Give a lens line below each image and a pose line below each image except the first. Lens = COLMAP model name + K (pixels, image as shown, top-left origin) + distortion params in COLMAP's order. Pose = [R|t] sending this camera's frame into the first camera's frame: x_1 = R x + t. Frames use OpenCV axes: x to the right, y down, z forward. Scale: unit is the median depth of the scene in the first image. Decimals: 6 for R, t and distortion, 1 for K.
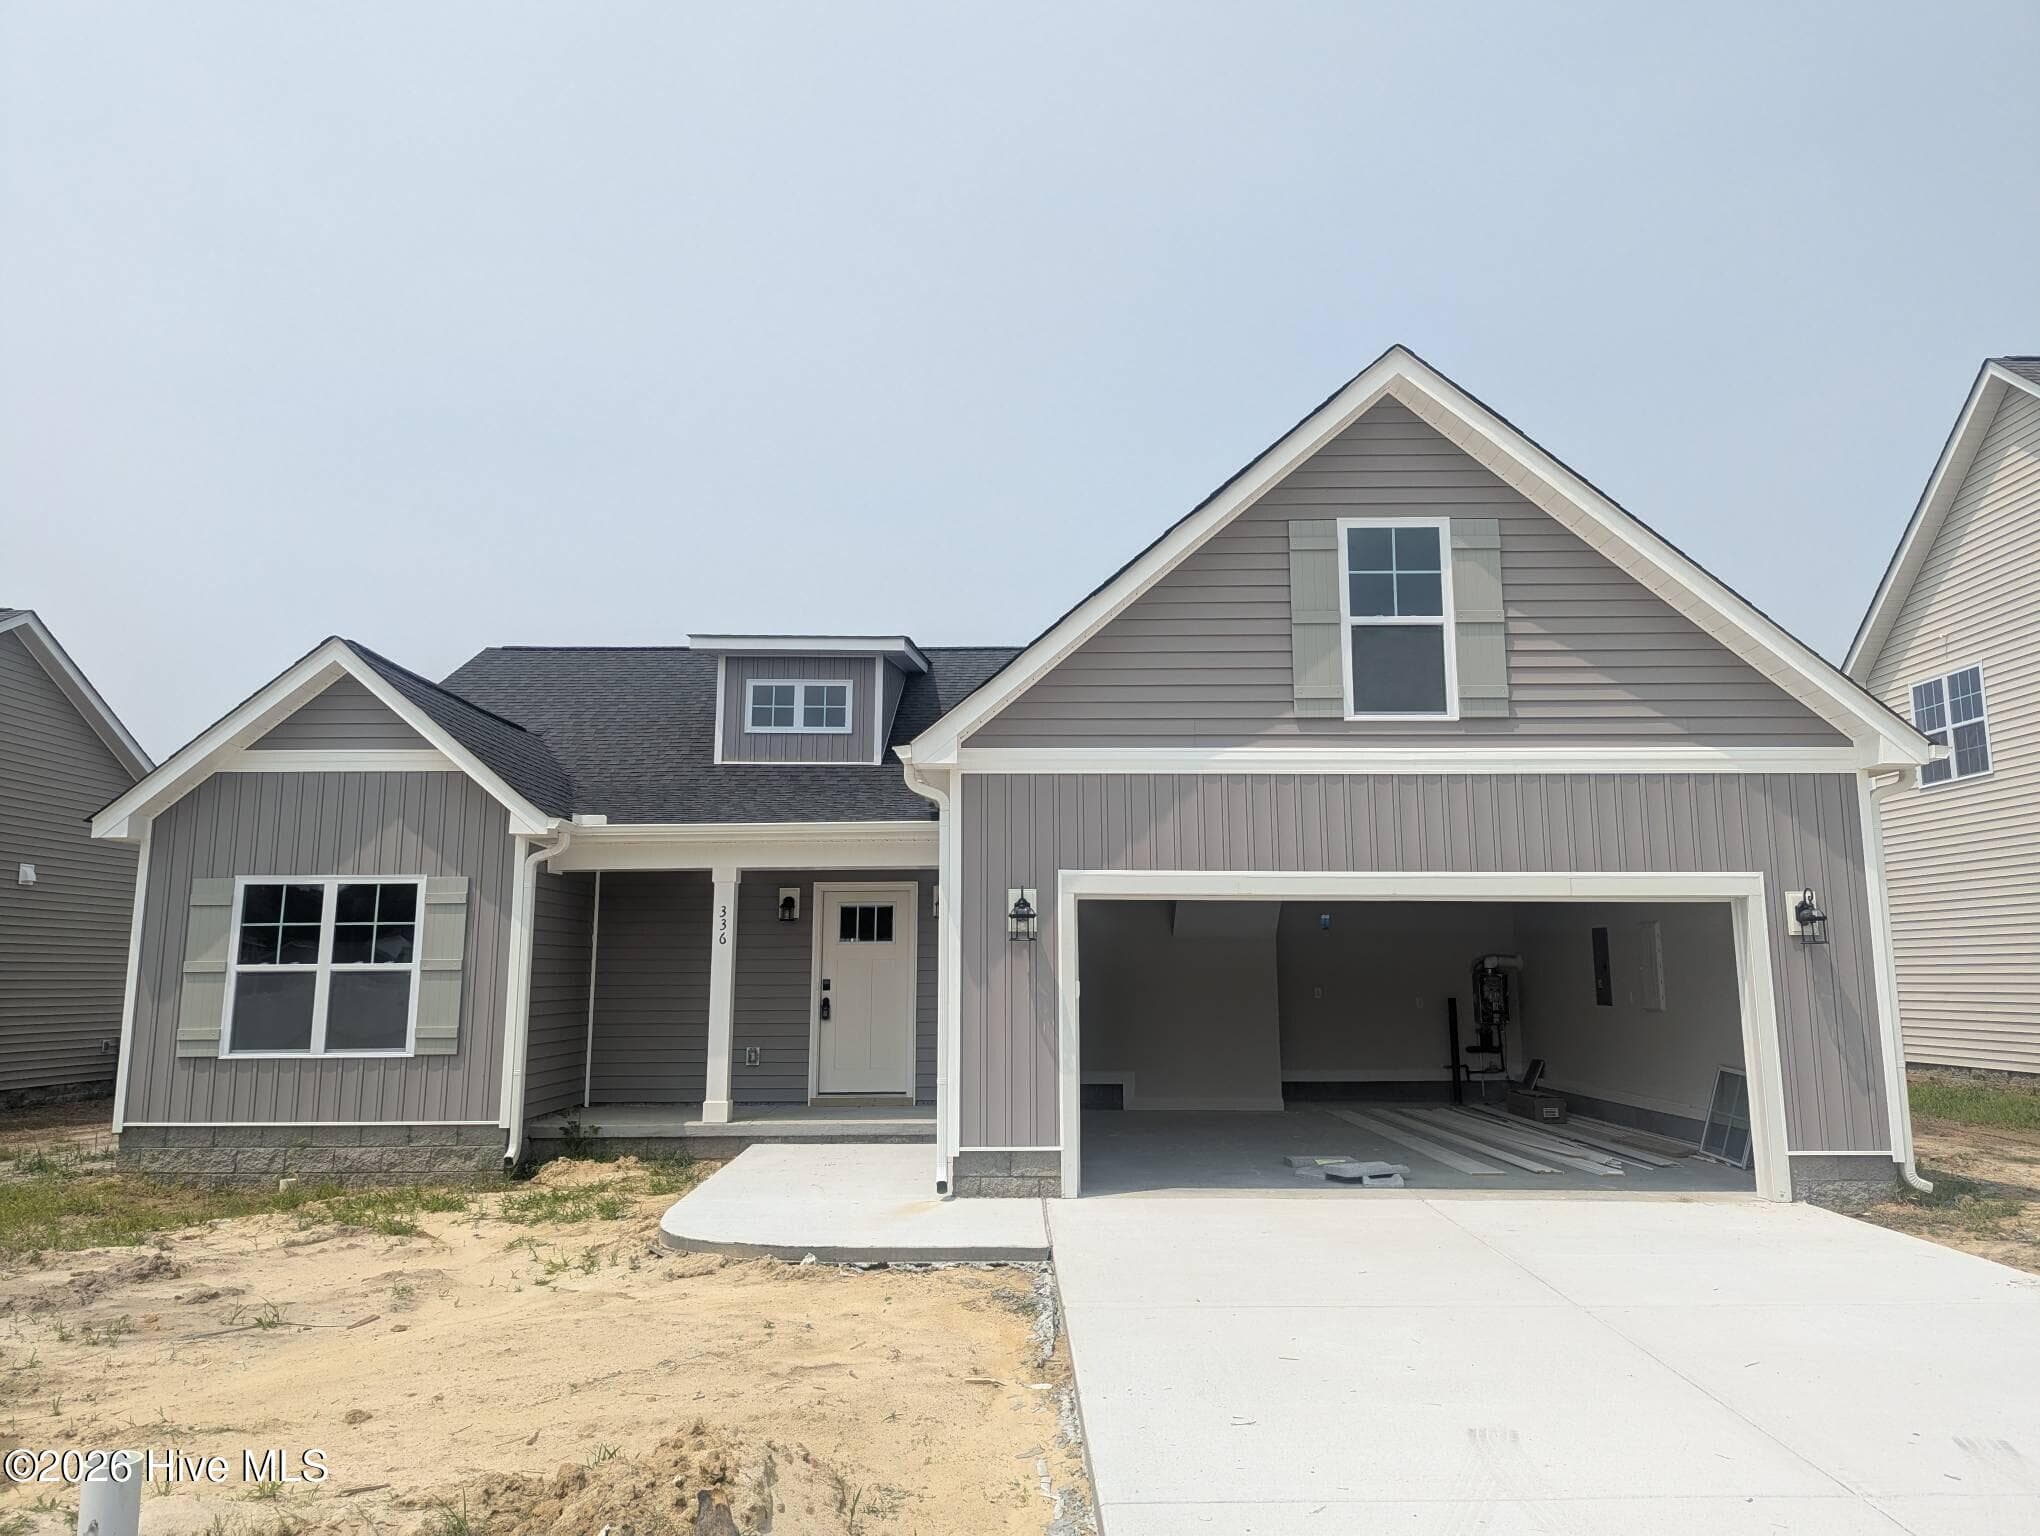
lens RADIAL K [[1432.9, 0, 1020.3], [0, 1432.9, 732.4], [0, 0, 1]] dist [0.077718, -0.072723]
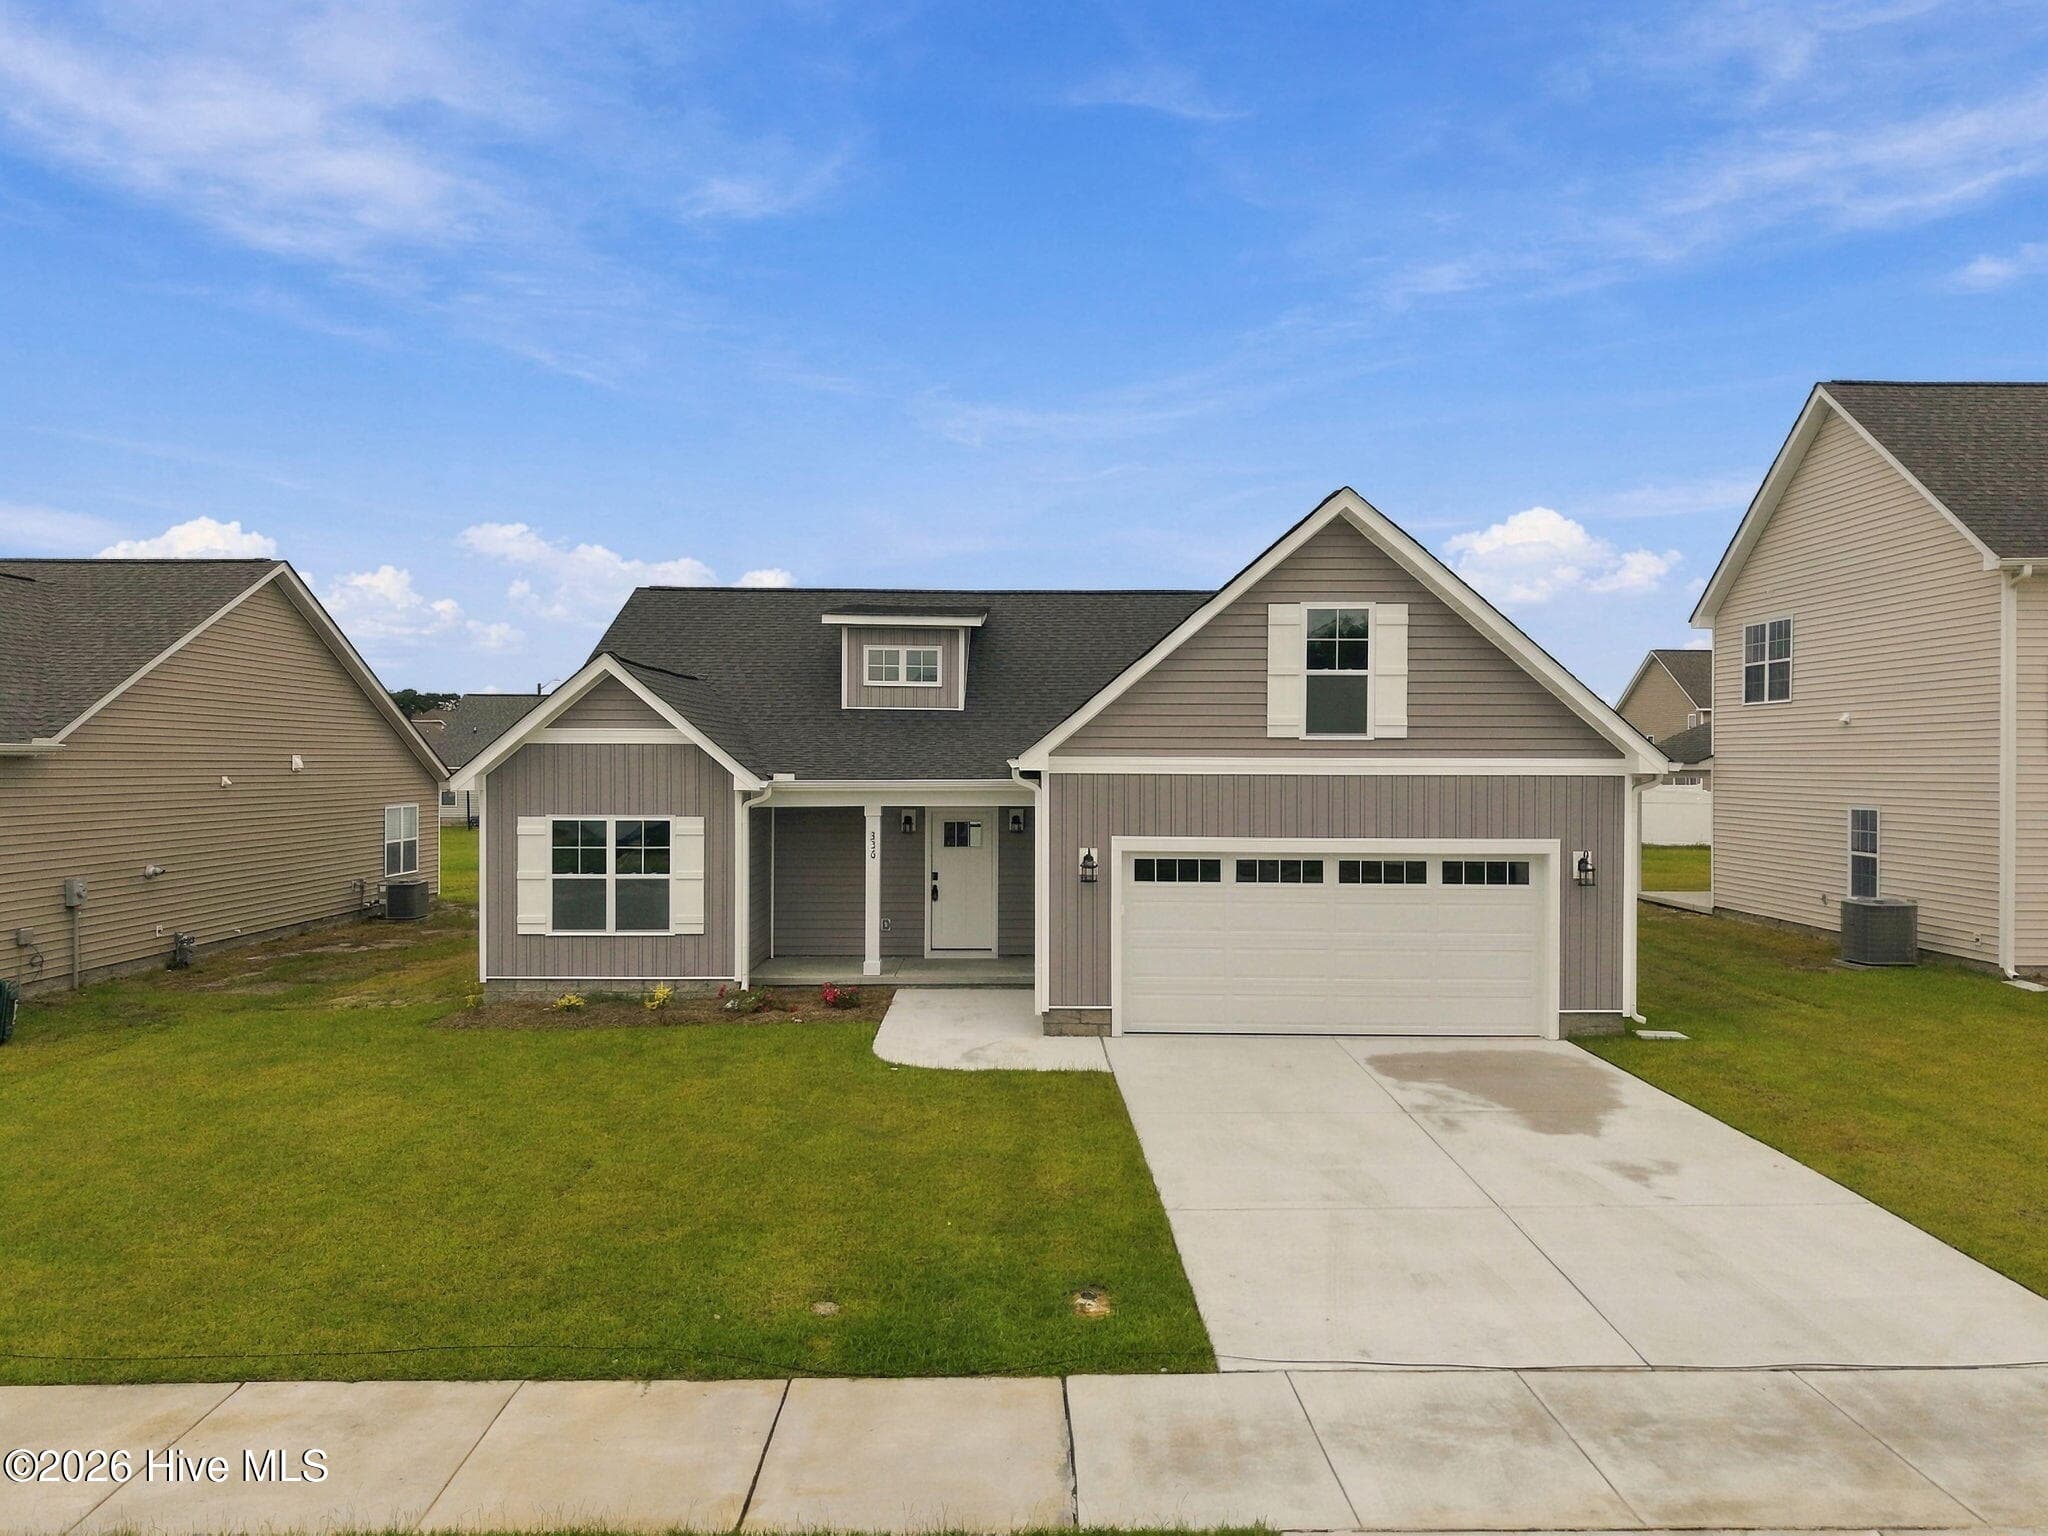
lens RADIAL K [[1350.5, 0, 1026.8], [0, 1350.5, 777.0], [0, 0, 1]] dist [0.074507, -0.111832]
pose [[0.999927, 0.004350, 0.011311, -0.068221], [-0.006297, 0.983963, 0.178263, -0.188183], [-0.010354, -0.178321, 0.983918, -0.354720]]
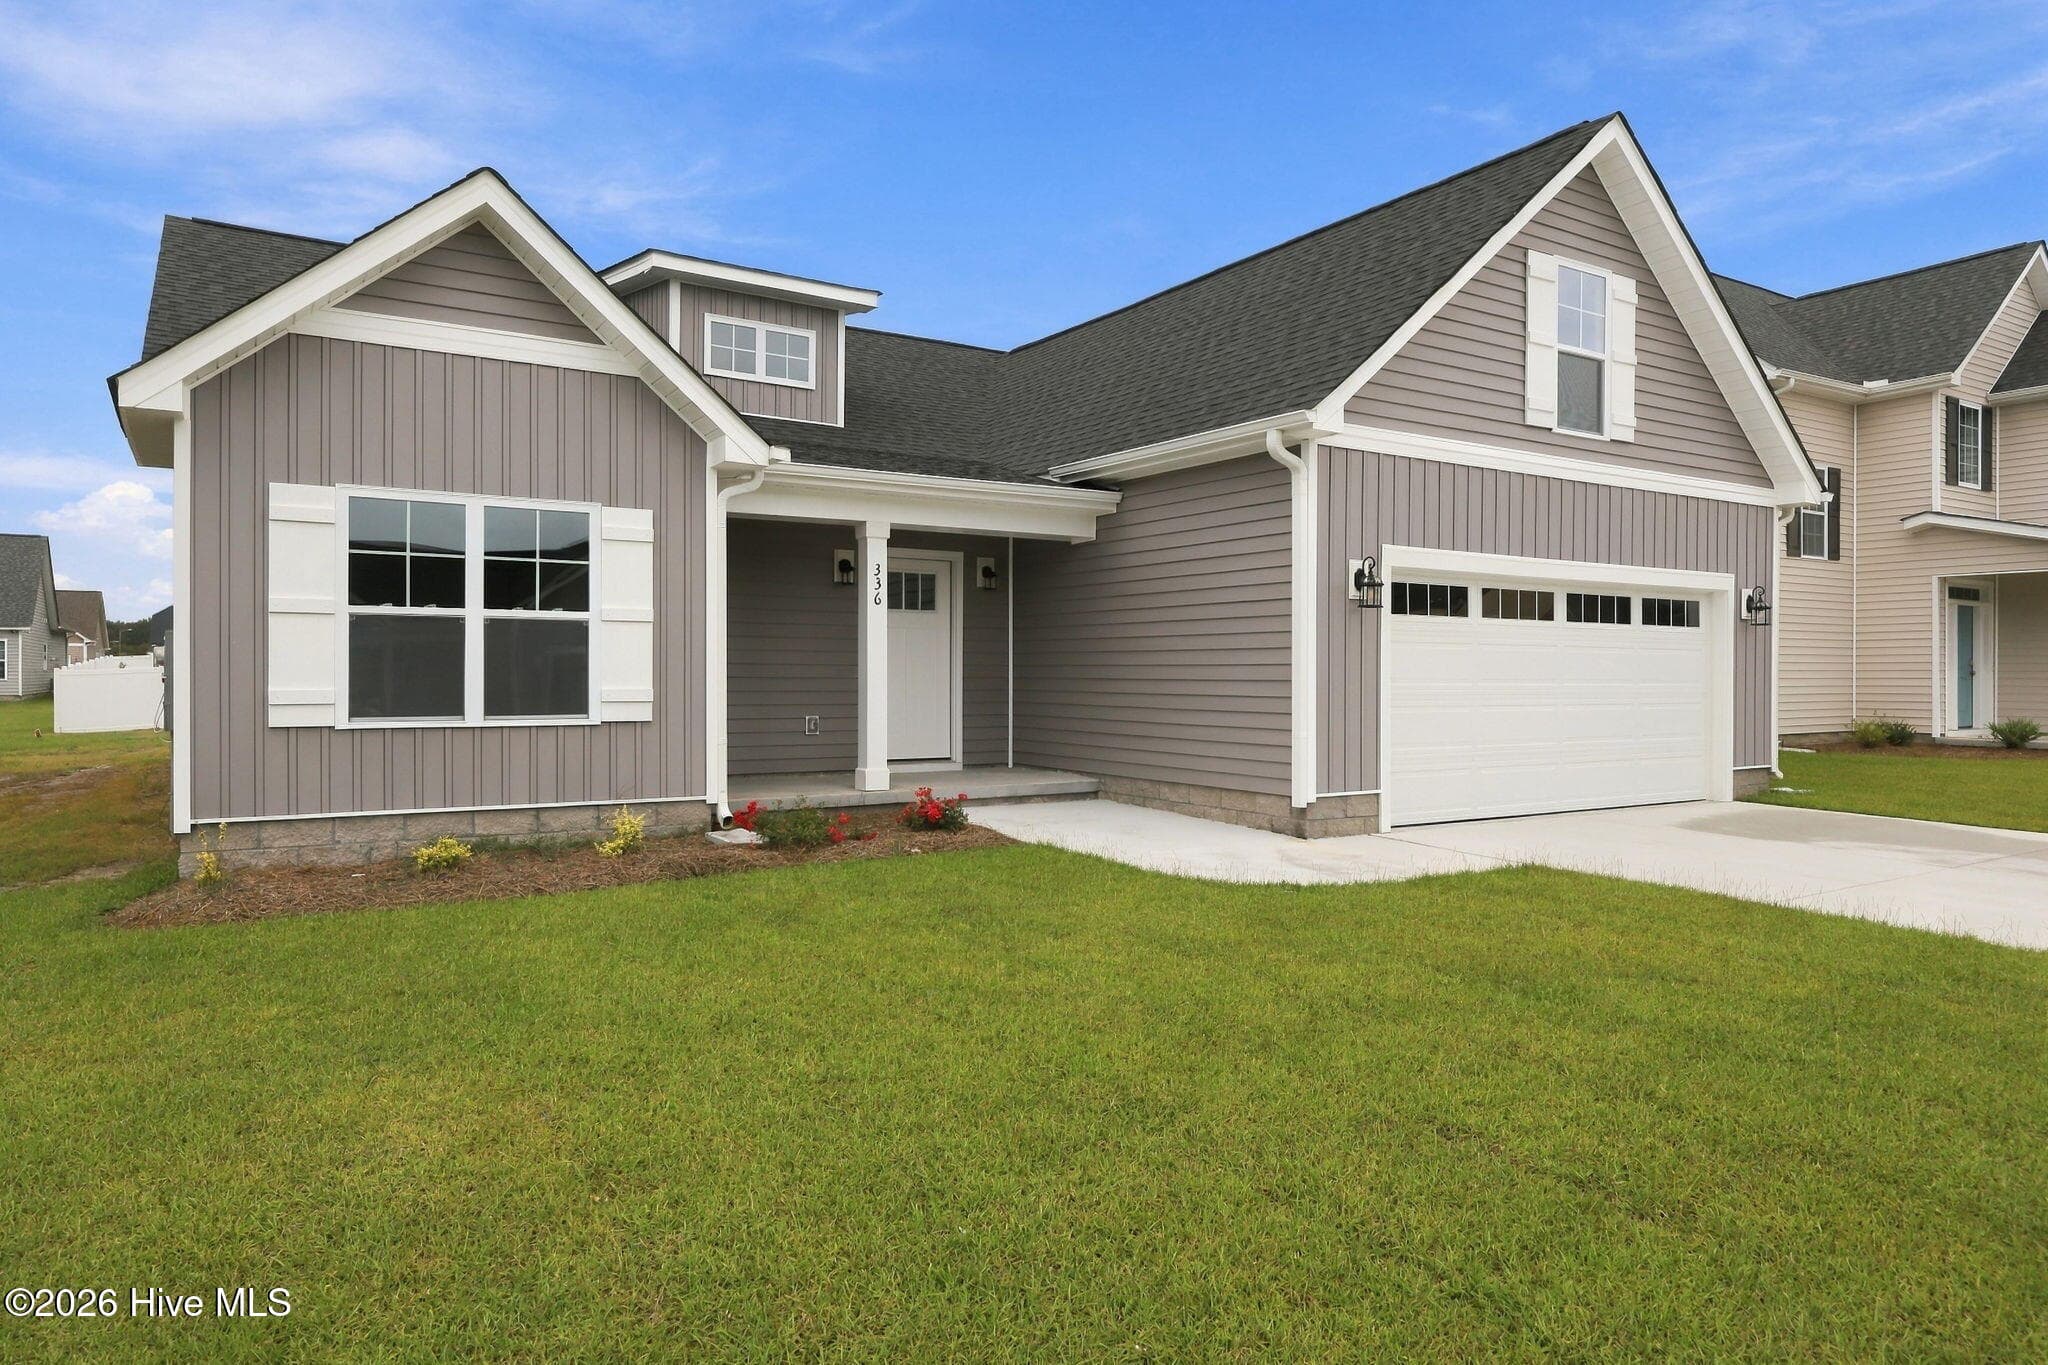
lens RADIAL K [[1267.1, 0, 1024.0], [0, 1267.1, 682.5], [0, 0, 1]] dist [-0.002991, 0.000013]
pose [[0.841162, 0.000971, 0.540782, -0.590617], [-0.097297, 0.983952, 0.149574, 0.068049], [-0.531958, -0.178432, 0.827757, 0.278294]]
